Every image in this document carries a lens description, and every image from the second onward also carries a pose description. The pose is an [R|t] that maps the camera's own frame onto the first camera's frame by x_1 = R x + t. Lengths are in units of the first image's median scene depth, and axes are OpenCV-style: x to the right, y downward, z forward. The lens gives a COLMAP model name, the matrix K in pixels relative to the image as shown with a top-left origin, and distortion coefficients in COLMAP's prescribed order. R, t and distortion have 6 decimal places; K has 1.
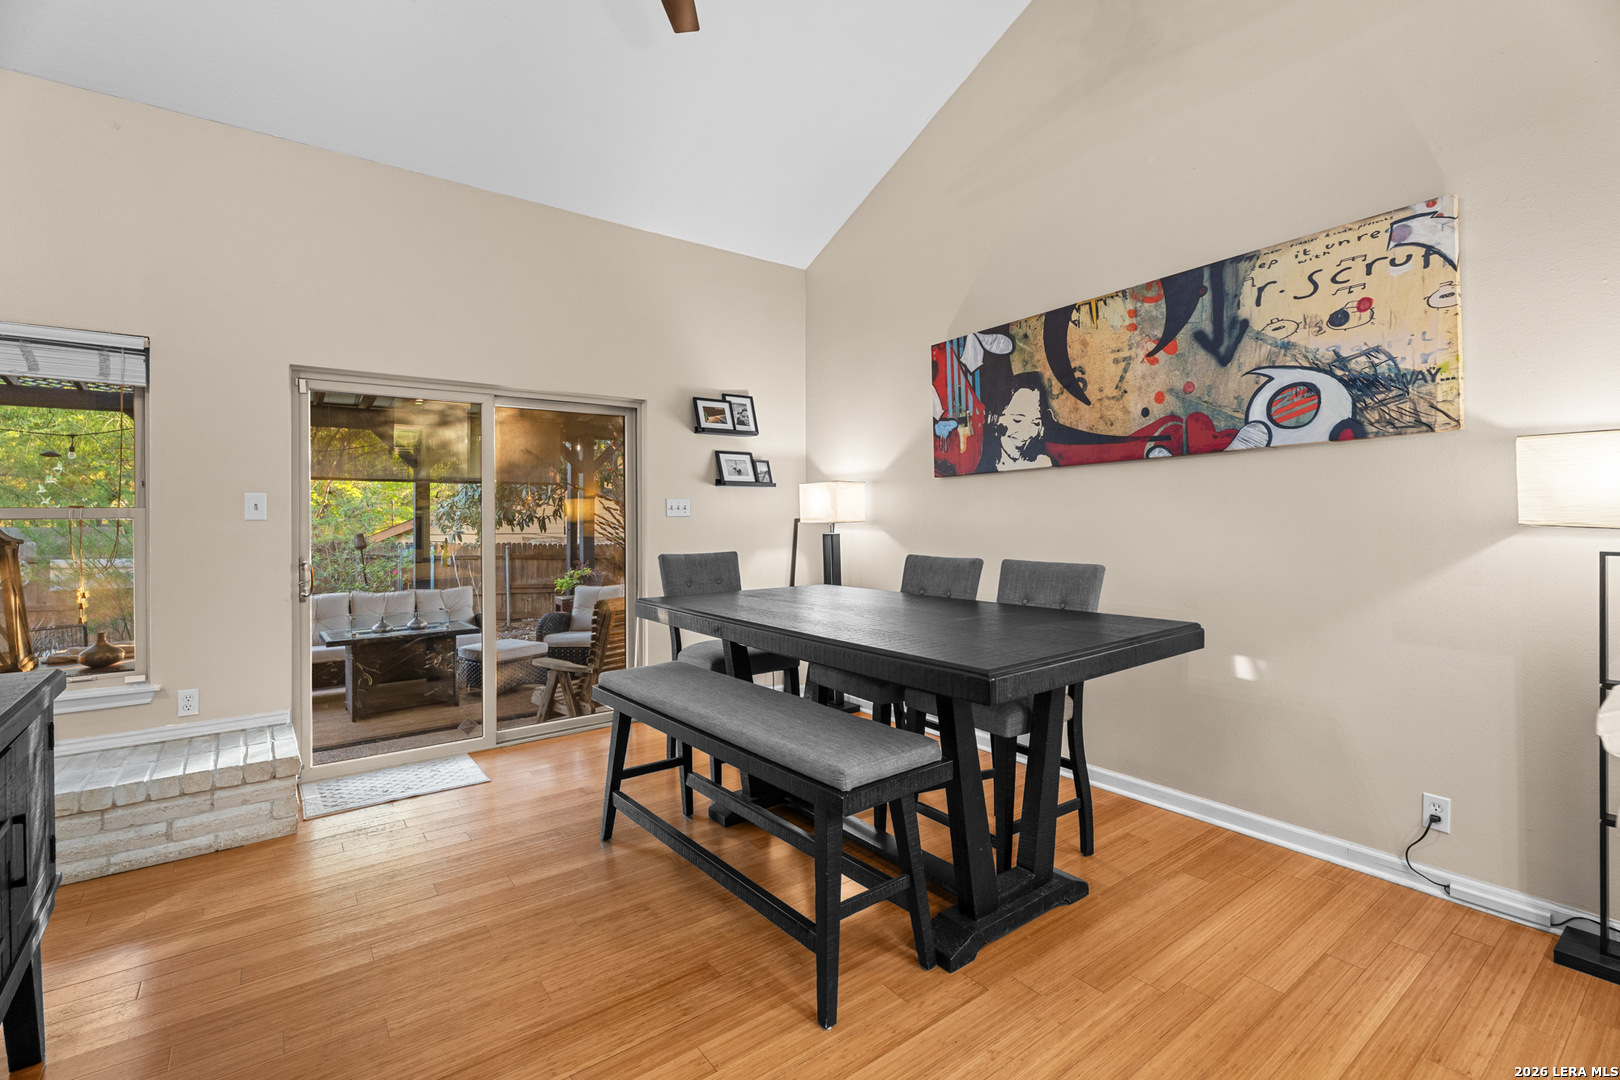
lens RADIAL K [[731.9, 0, 807.7], [0, 731.9, 520.9], [0, 0, 1]] dist [-0.006984, 0.002502]
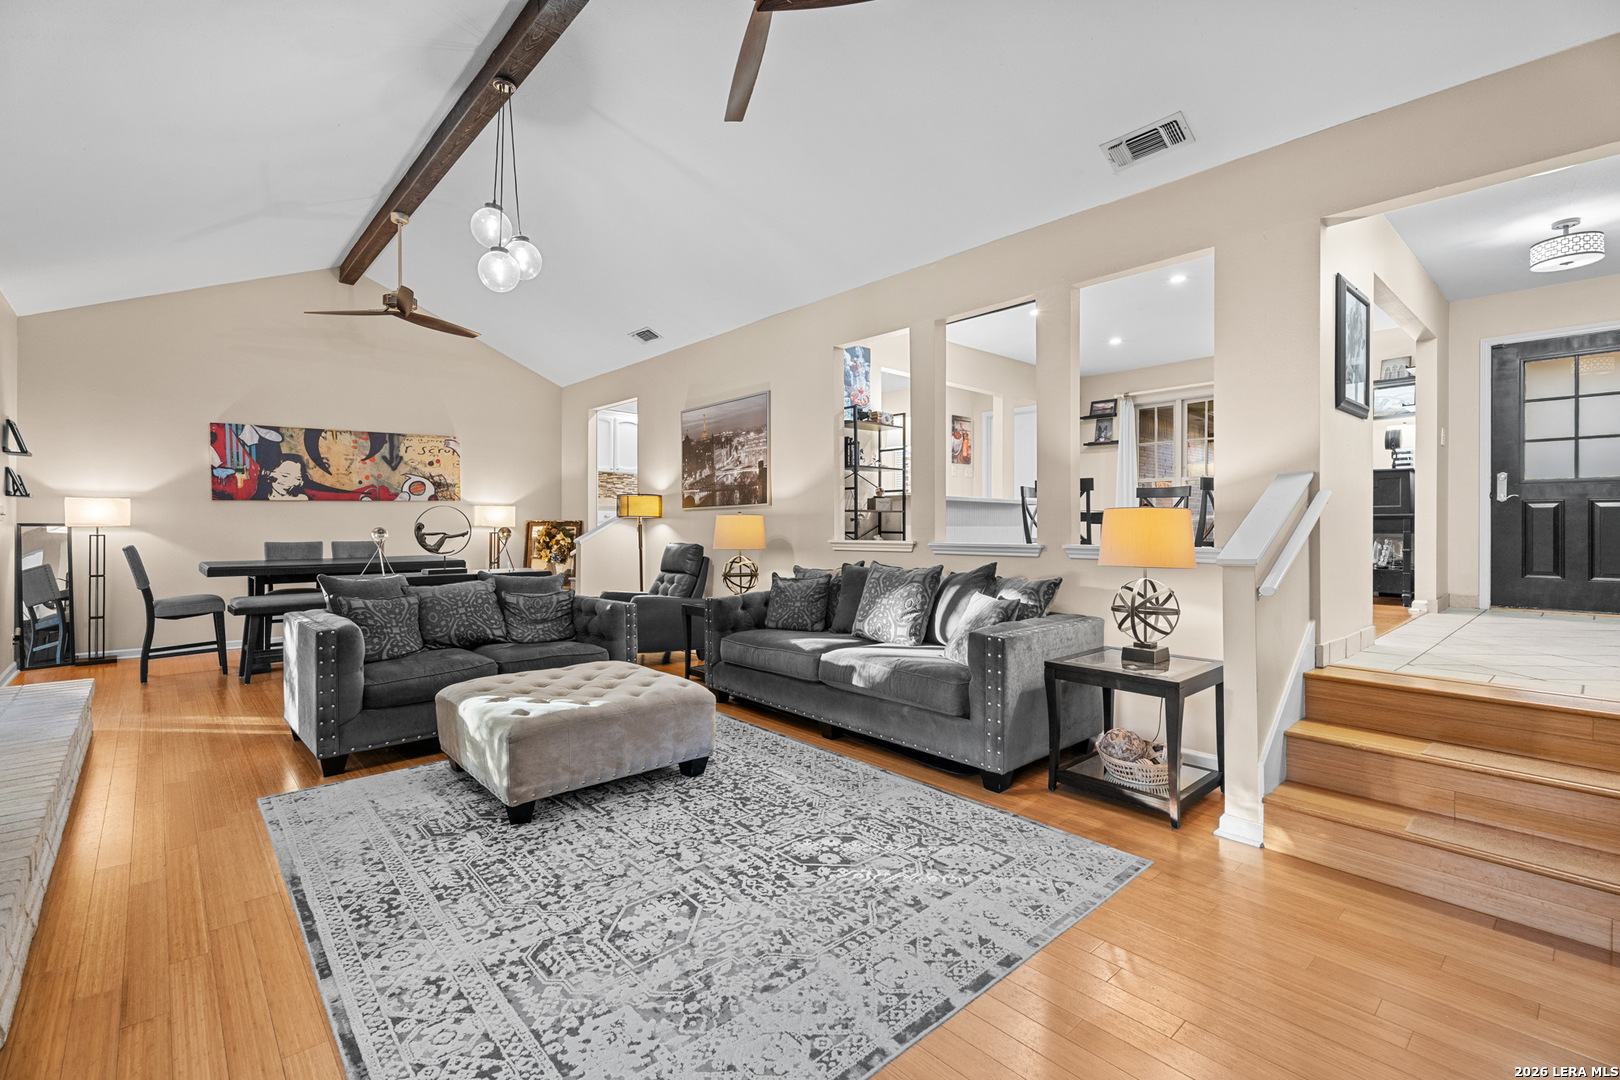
lens RADIAL K [[731.9, 0, 810.0], [0, 731.9, 528.3], [0, 0, 1]] dist [-0.006984, 0.002502]
pose [[-0.114054, 0.000293, 0.993475, -1.982167], [0.003751, 0.999993, 0.000135, 0.013740], [-0.993467, 0.003742, -0.114054, -0.227501]]
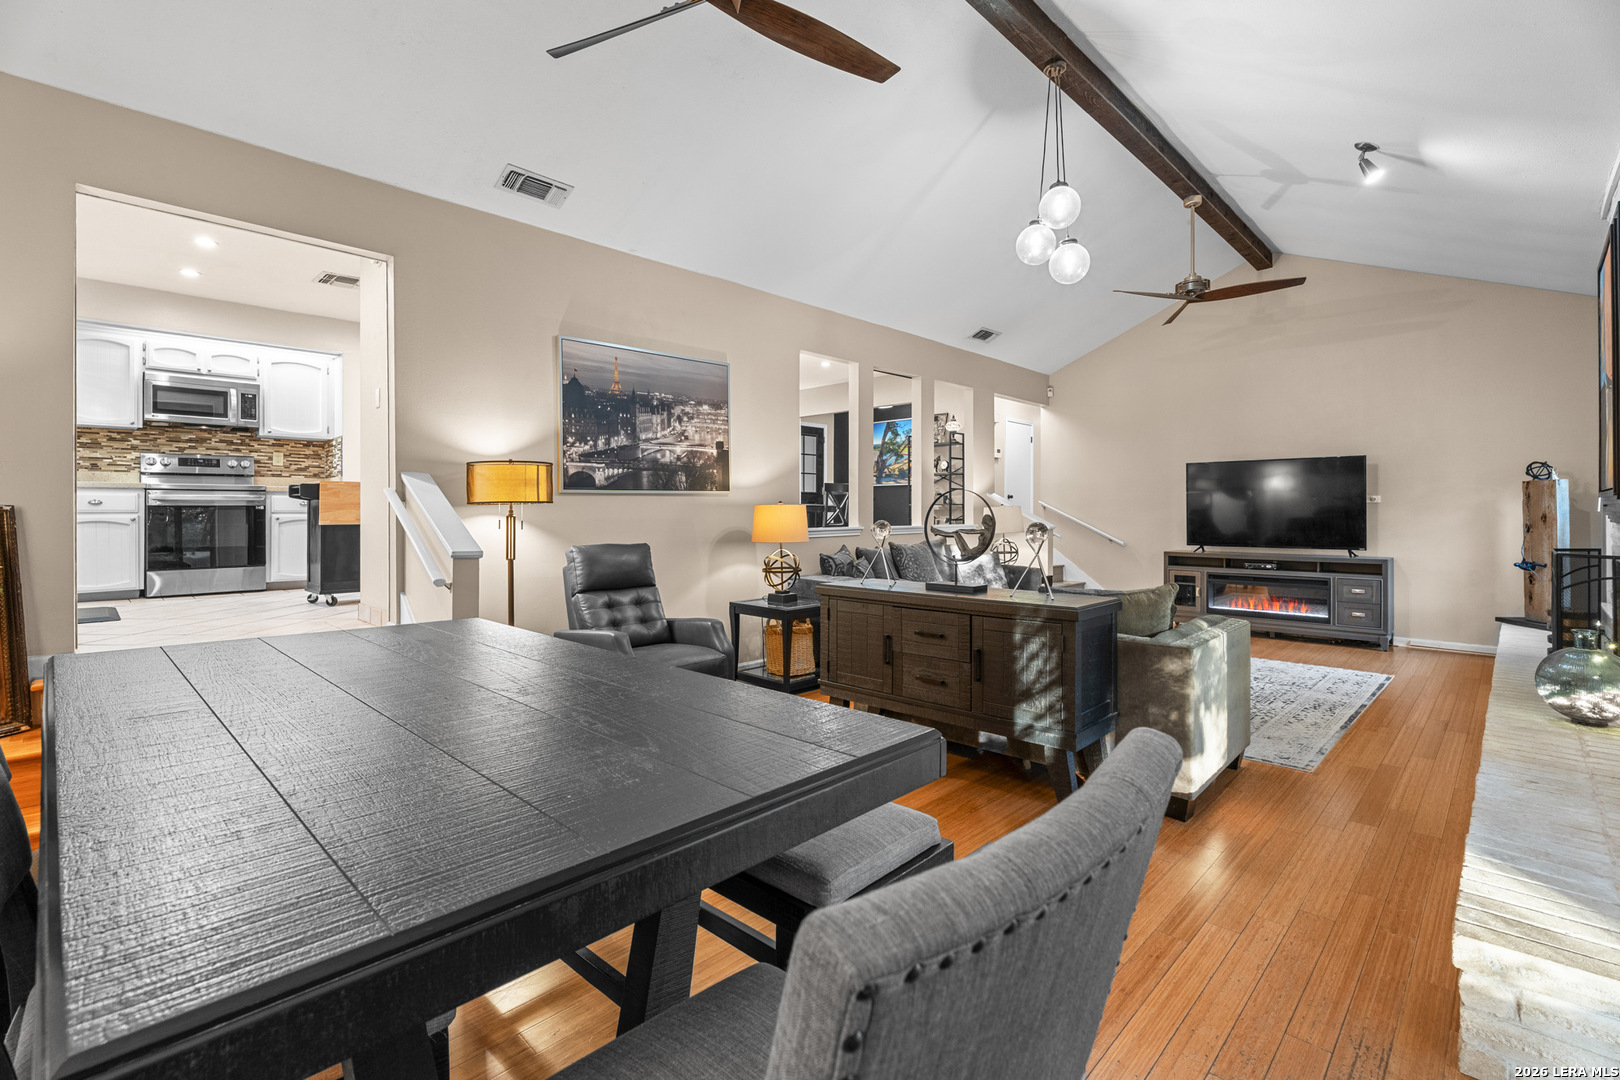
lens RADIAL K [[731.9, 0, 819.0], [0, 731.9, 512.5], [0, 0, 1]] dist [-0.006984, 0.002502]
pose [[-0.988899, 0.004267, -0.148526, -0.152475], [0.004117, 0.999991, 0.001321, -0.001904], [0.148530, 0.000695, -0.988908, 1.264388]]
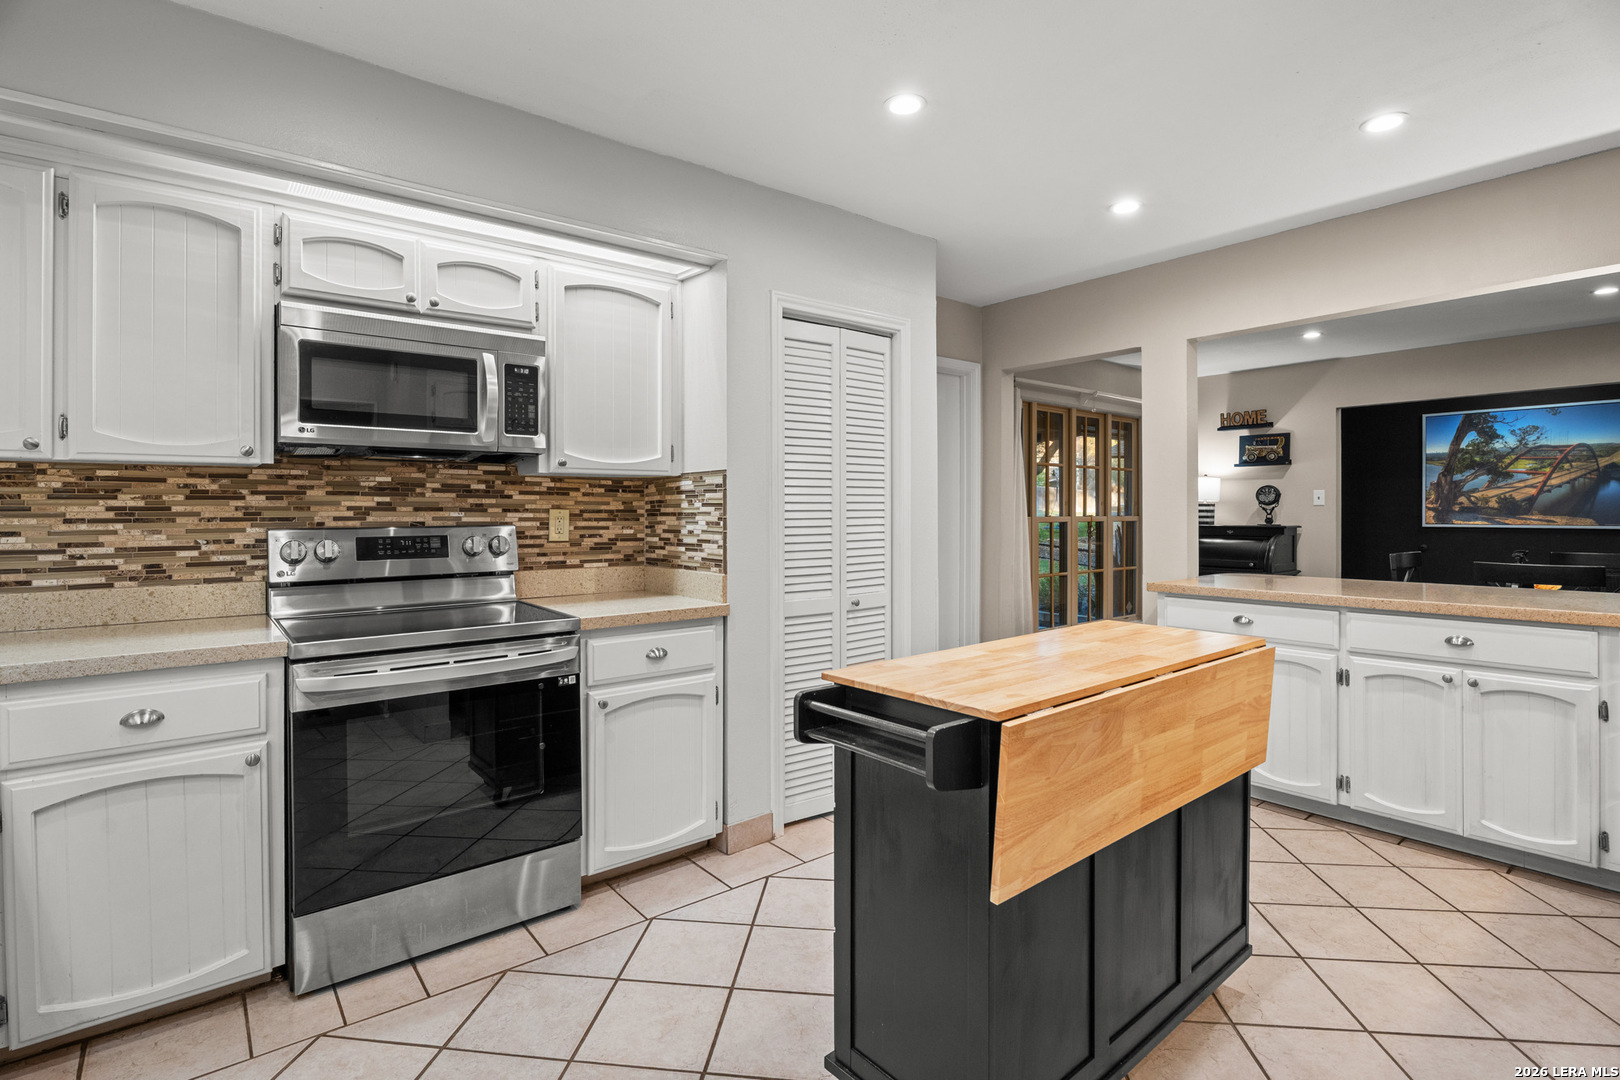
lens RADIAL K [[766.9, 0, 797.9], [0, 766.9, 512.3], [0, 0, 1]] dist [-0.014817, -0.001813]
pose [[-0.999777, 0.005554, -0.020361, 0.740846], [0.005476, 0.999977, 0.003879, -0.164837], [0.020382, 0.003767, -0.999785, -0.023244]]
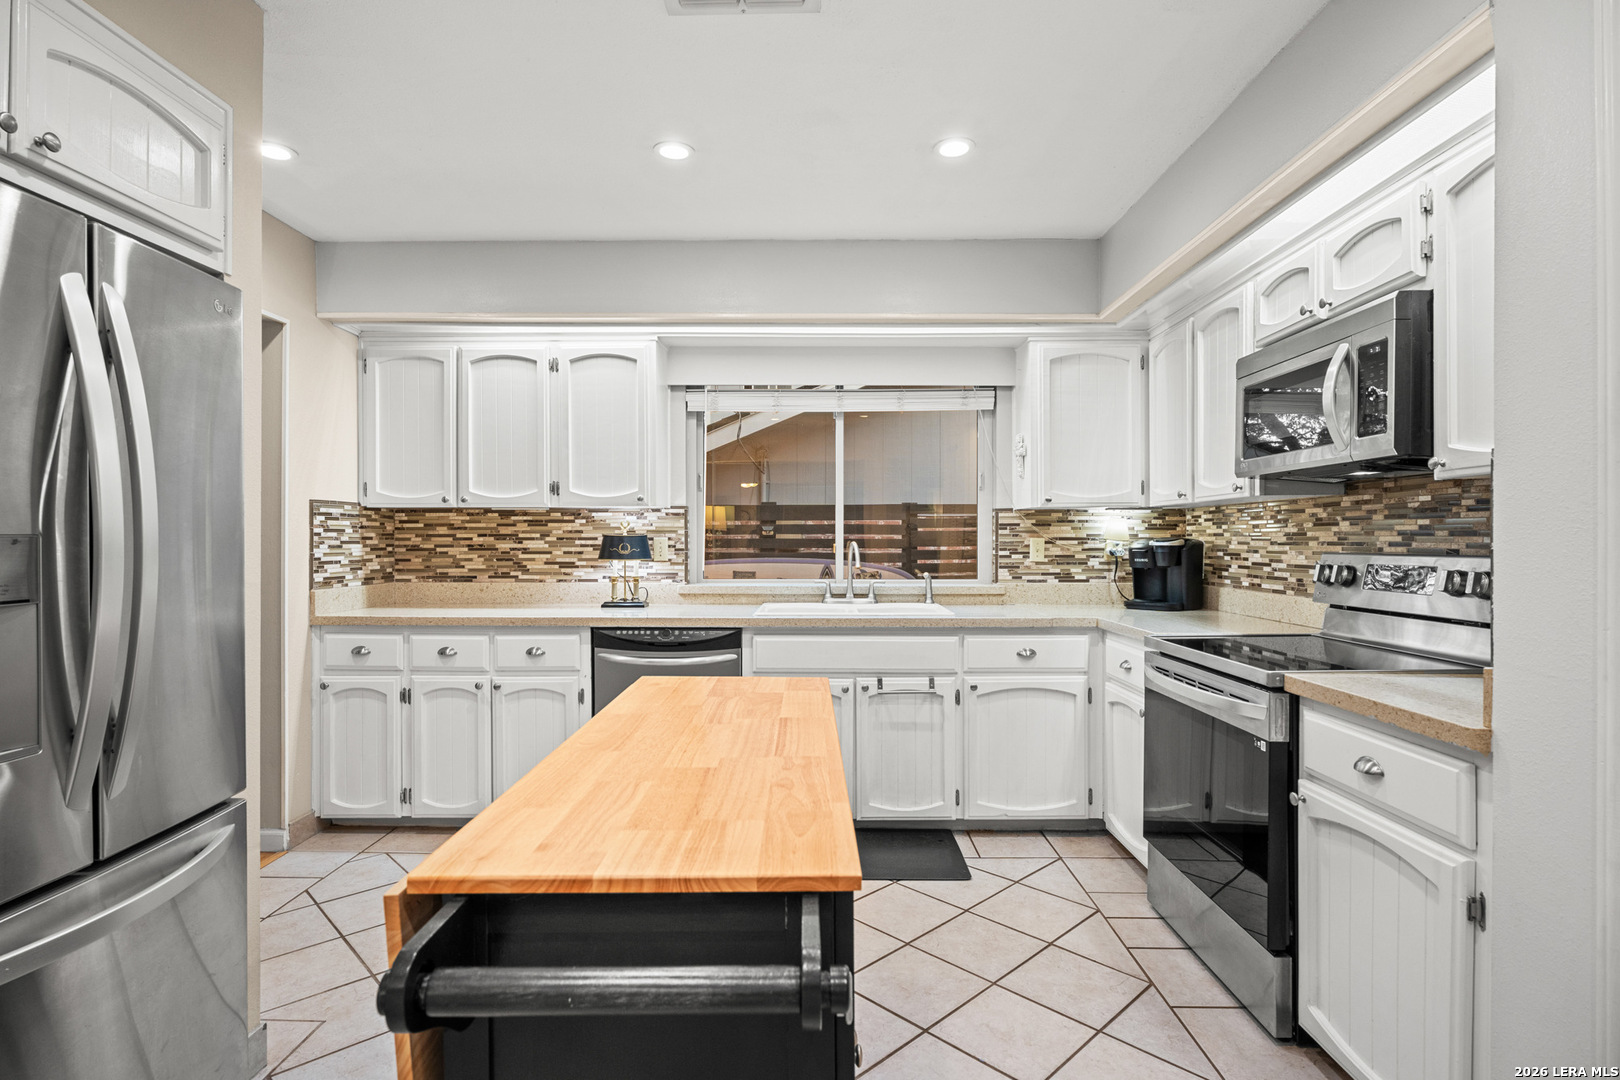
lens RADIAL K [[807.4, 0, 809.8], [0, 807.4, 538.9], [0, 0, 1]] dist [-0.029201, 0.008832]
pose [[0.605587, 0.003667, 0.795770, 0.292618], [-0.002370, 0.999993, -0.002804, -0.159818], [-0.795775, -0.000188, 0.605592, -0.773181]]
